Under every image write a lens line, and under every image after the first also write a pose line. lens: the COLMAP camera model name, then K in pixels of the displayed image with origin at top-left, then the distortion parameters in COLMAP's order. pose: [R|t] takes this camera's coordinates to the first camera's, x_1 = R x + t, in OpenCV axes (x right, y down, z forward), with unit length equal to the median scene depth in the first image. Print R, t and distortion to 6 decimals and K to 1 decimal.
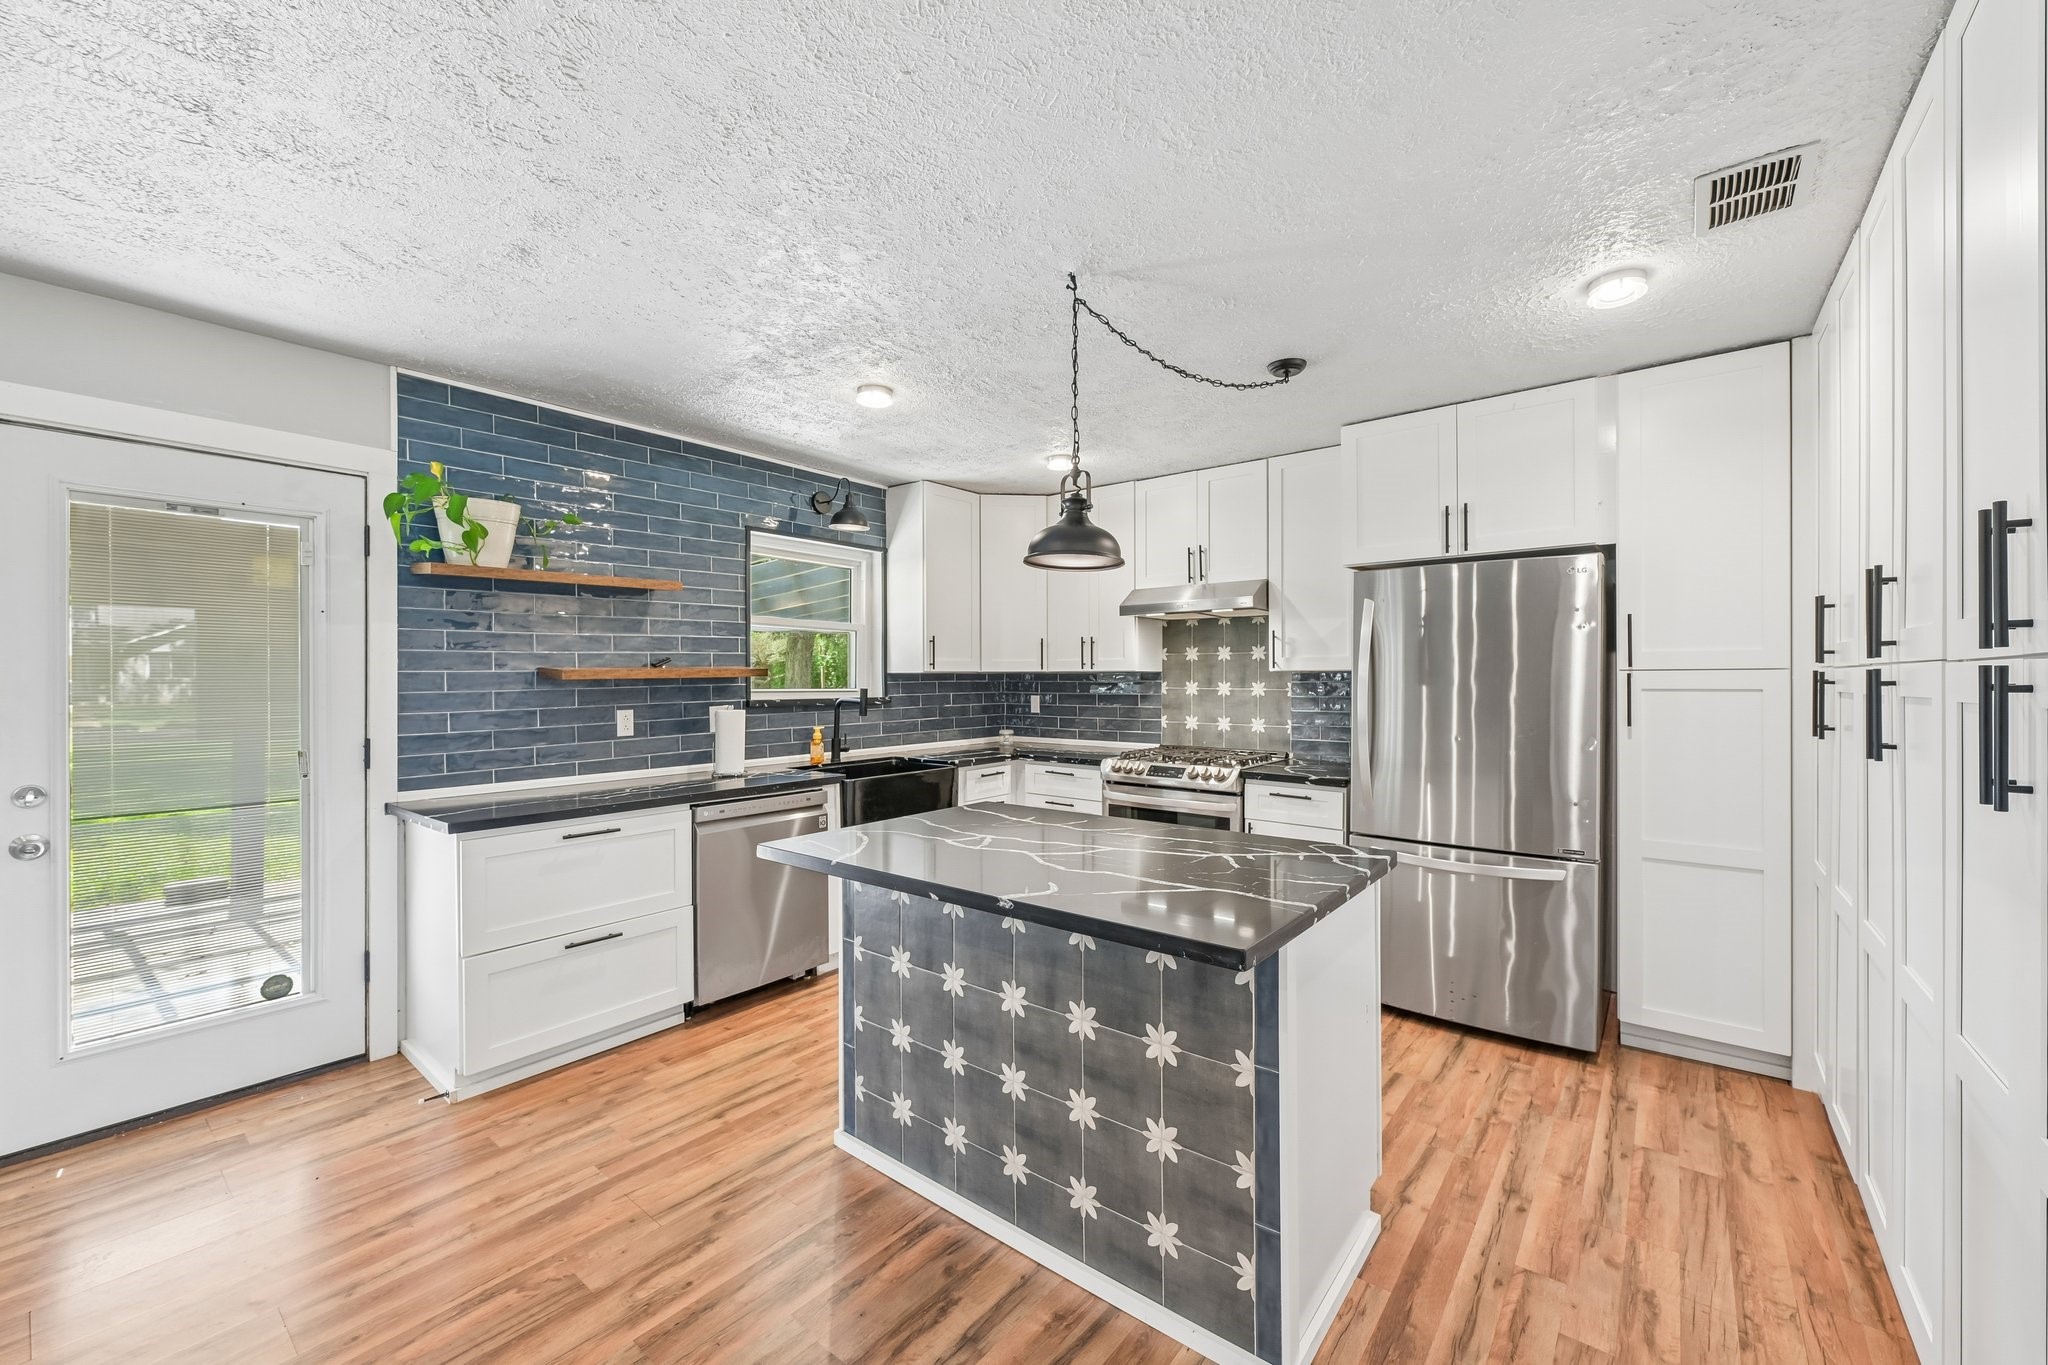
lens RADIAL K [[815.0, 0, 1021.0], [0, 815.0, 679.6], [0, 0, 1]] dist [-0.000223, 0.000257]
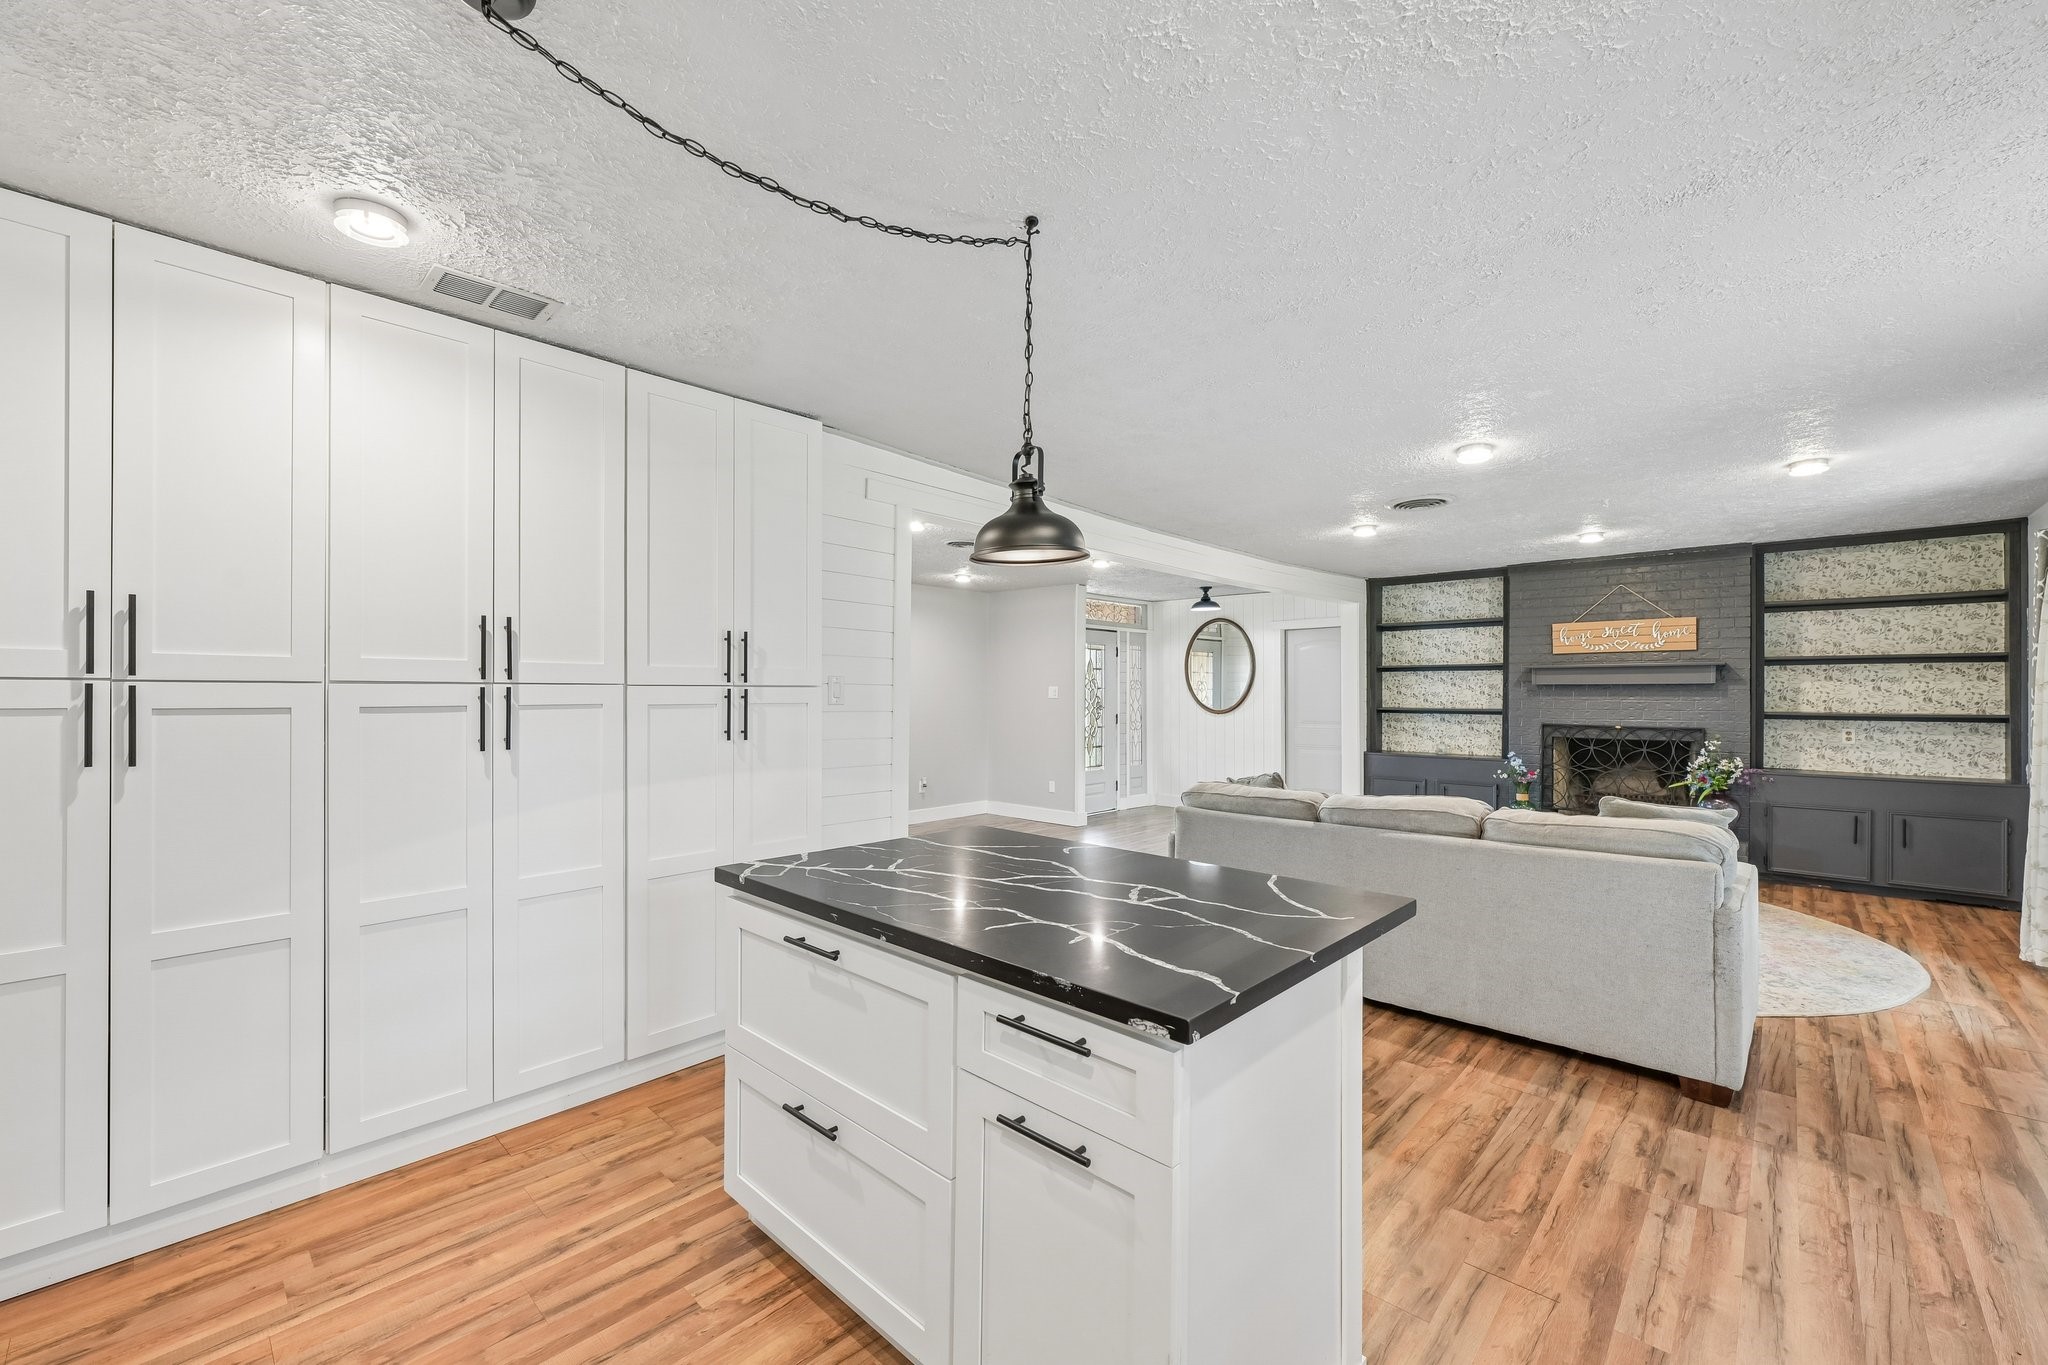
lens RADIAL K [[815.0, 0, 1028.3], [0, 815.0, 689.9], [0, 0, 1]] dist [-0.000223, 0.000257]
pose [[-0.997479, -0.001370, 0.070953, 0.004229], [-0.001449, 0.999998, -0.001058, -0.004291], [-0.070951, -0.001159, -0.997479, 1.279816]]
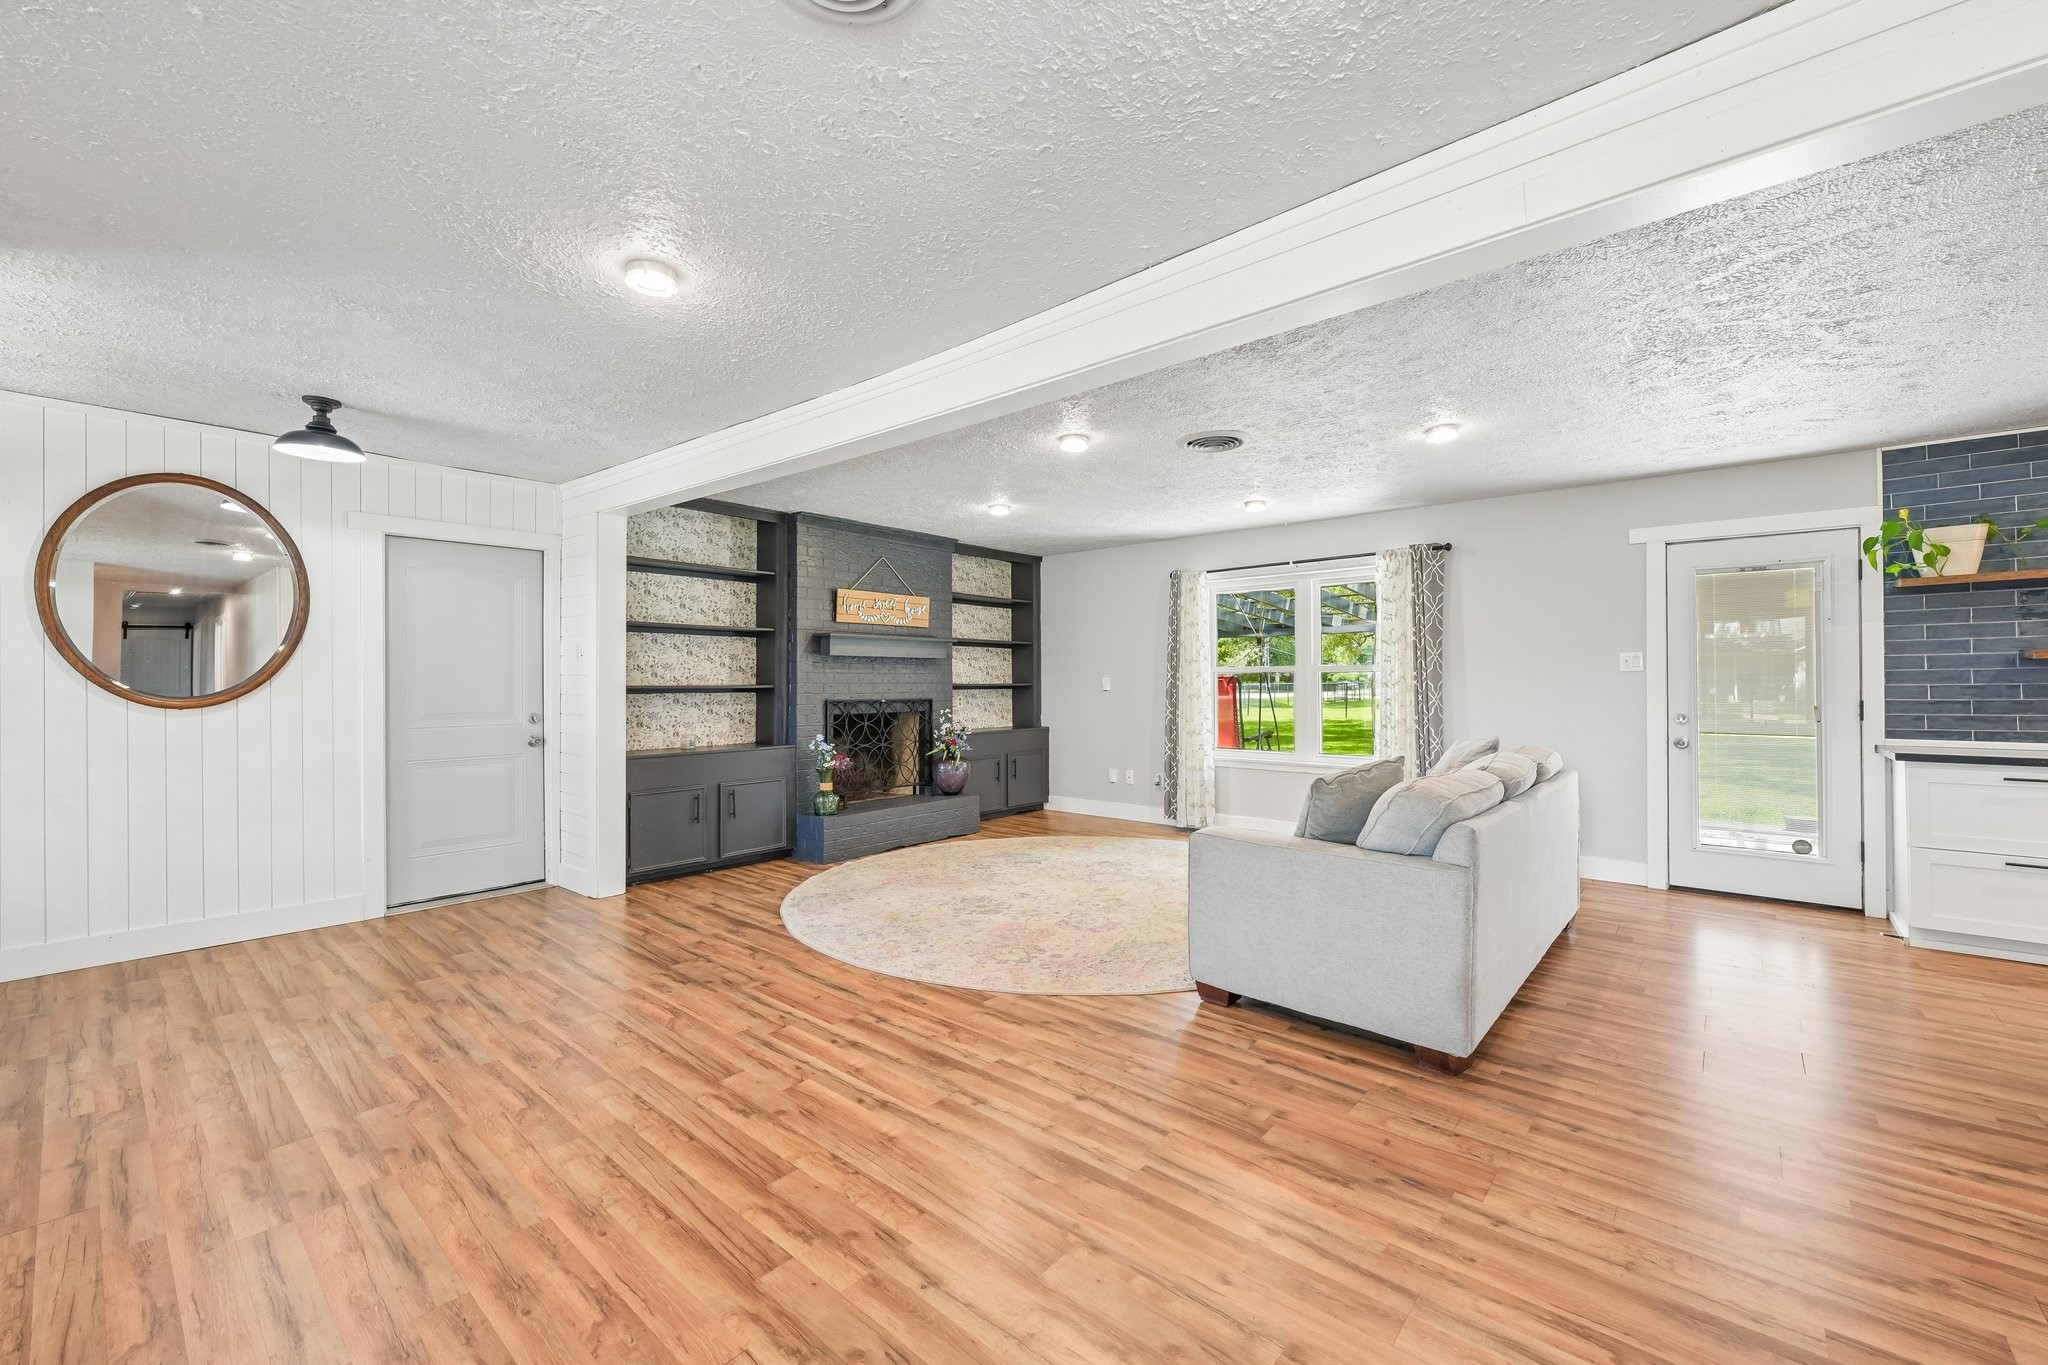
lens RADIAL K [[815.0, 0, 1032.2], [0, 815.0, 669.1], [0, 0, 1]] dist [-0.000223, 0.000257]
pose [[-0.029935, -0.015094, -0.999438, 0.693698], [-0.001776, 0.999885, -0.015048, 0.036567], [0.999550, 0.001325, -0.029958, -0.451503]]
